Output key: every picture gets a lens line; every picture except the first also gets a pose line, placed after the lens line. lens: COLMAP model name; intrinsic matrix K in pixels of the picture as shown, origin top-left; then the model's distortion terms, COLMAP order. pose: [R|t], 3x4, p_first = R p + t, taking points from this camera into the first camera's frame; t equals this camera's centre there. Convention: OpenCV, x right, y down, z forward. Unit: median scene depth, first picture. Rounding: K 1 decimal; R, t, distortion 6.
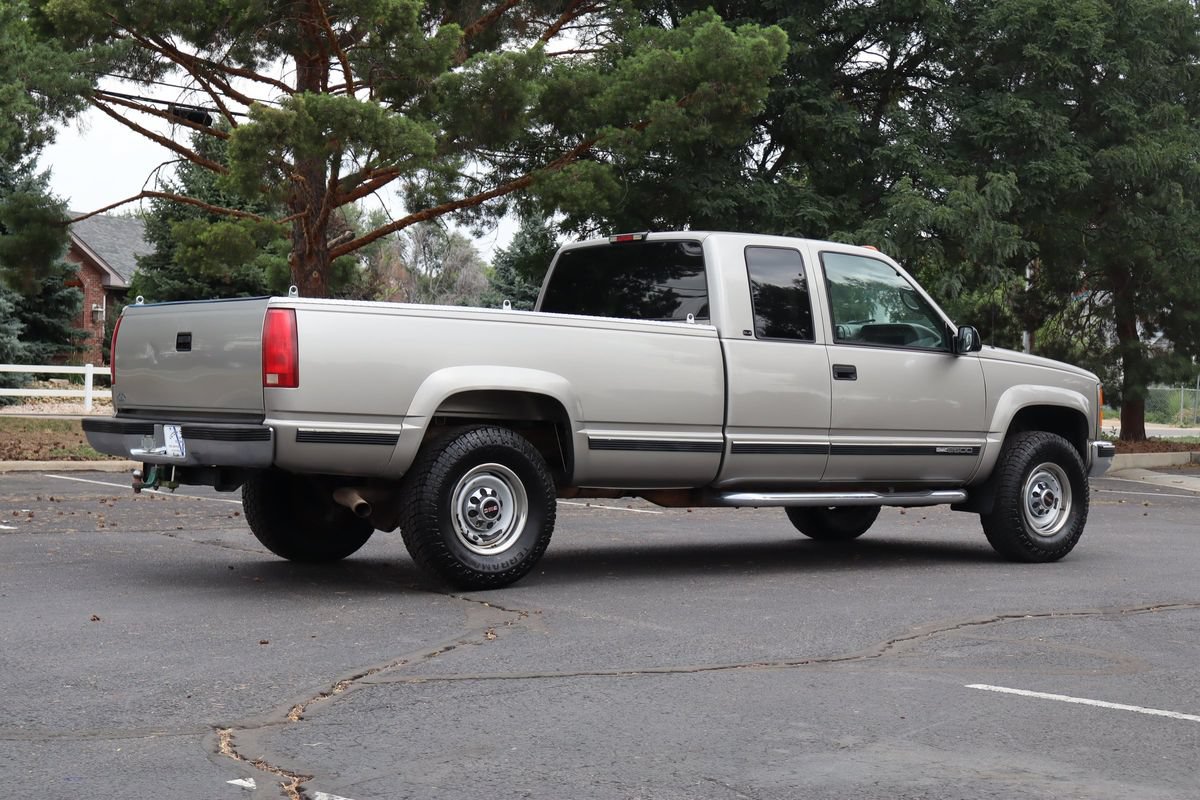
lens RADIAL K [[1888.8, 0, 524.0], [0, 1888.8, 400.0], [0, 0, 1]] dist [-0.004709, 0.095370]
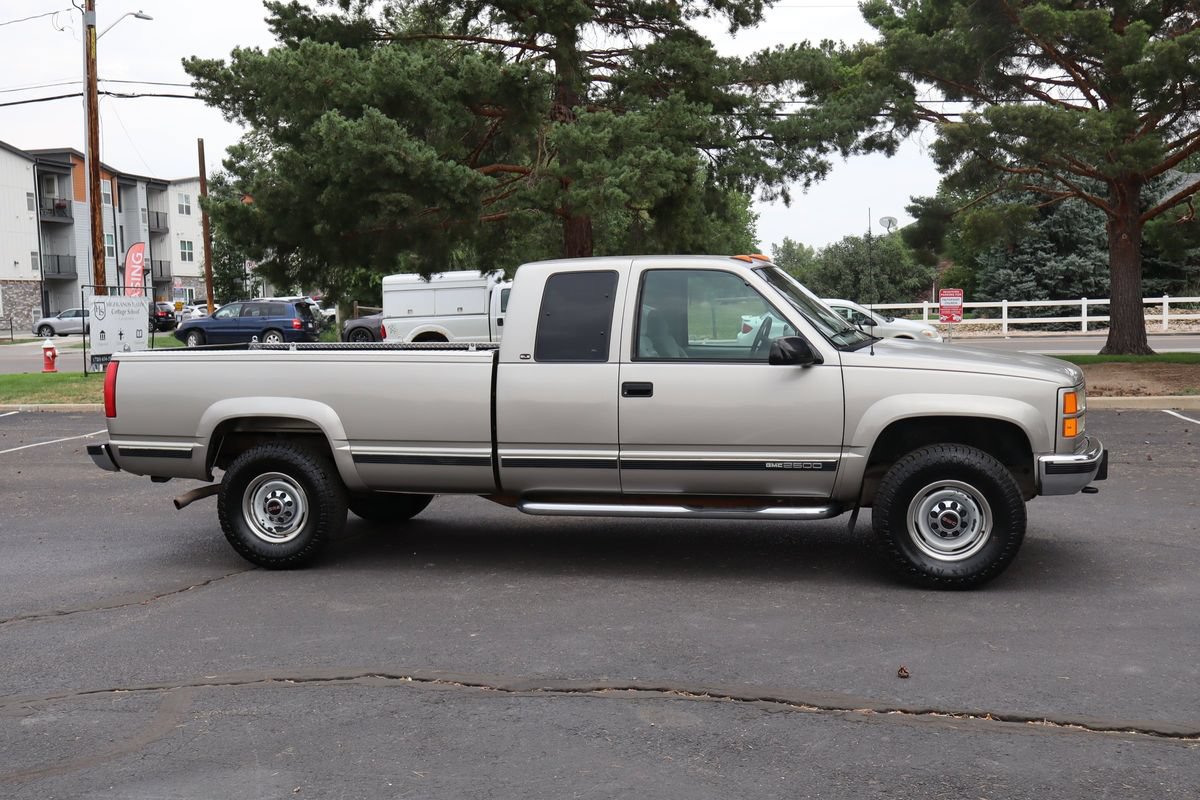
lens RADIAL K [[1178.5, 0, 579.8], [0, 1178.5, 401.1], [0, 0, 1]] dist [0.005181, -0.000245]
pose [[0.664305, 0.019692, -0.747202, 0.605517], [0.037995, 0.997471, 0.060067, -0.046289], [0.746495, -0.068292, 0.661877, 0.530704]]
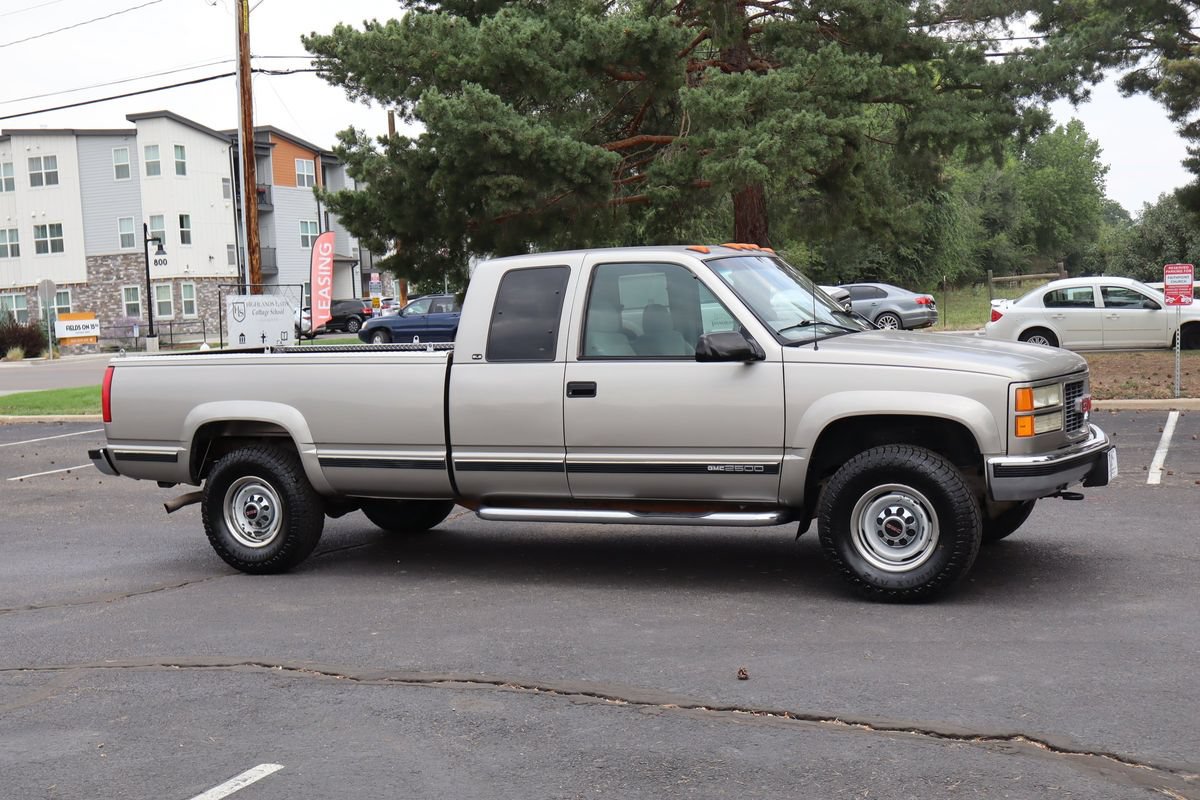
lens RADIAL K [[1437.6, 0, 579.1], [0, 1437.6, 413.2], [0, 0, 1]] dist [0.000661, 0.032935]
pose [[0.497219, 0.017990, -0.867439, 0.790652], [0.056285, 0.997010, 0.052940, -0.040581], [0.865798, -0.075146, 0.494720, 0.602986]]
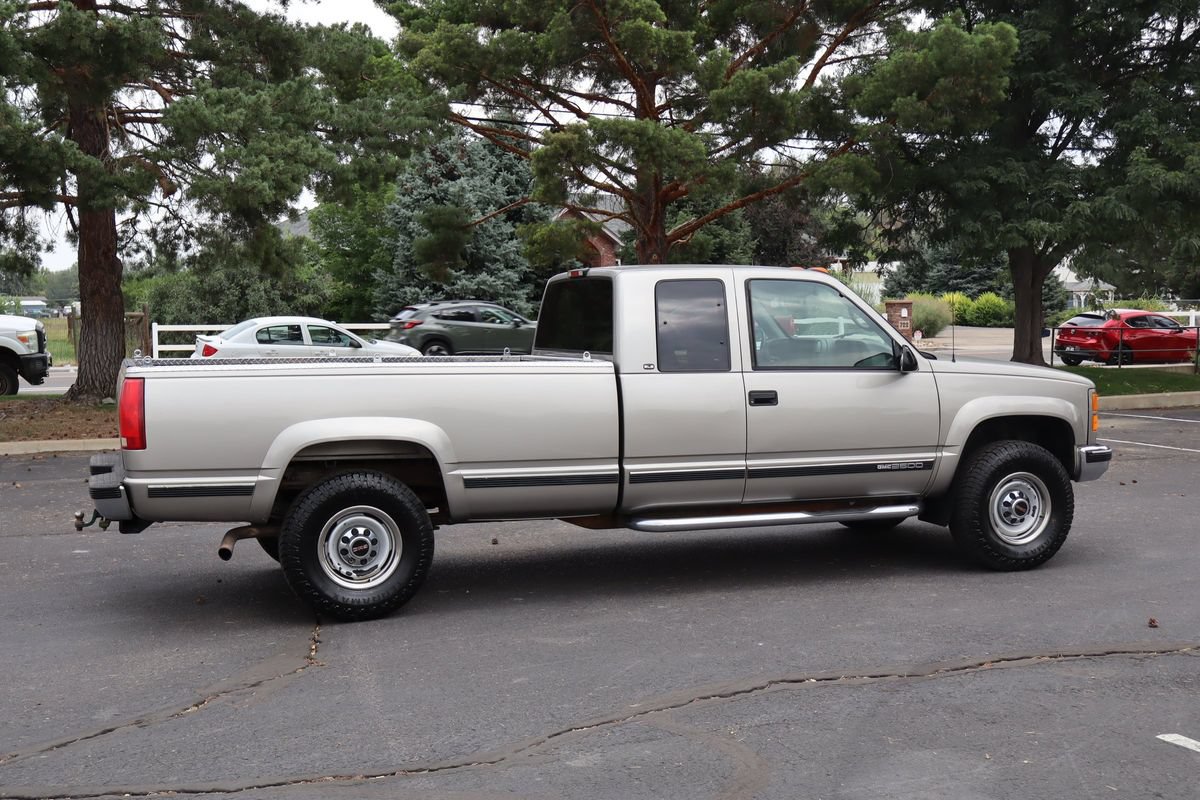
lens RADIAL K [[1429.3, 0, 563.7], [0, 1429.3, 399.6], [0, 0, 1]] dist [-0.007957, 0.018836]
pose [[0.952196, -0.018336, -0.304937, 0.292907], [0.035011, 0.998170, 0.049305, -0.054084], [0.303475, -0.057624, 0.951096, 0.215770]]
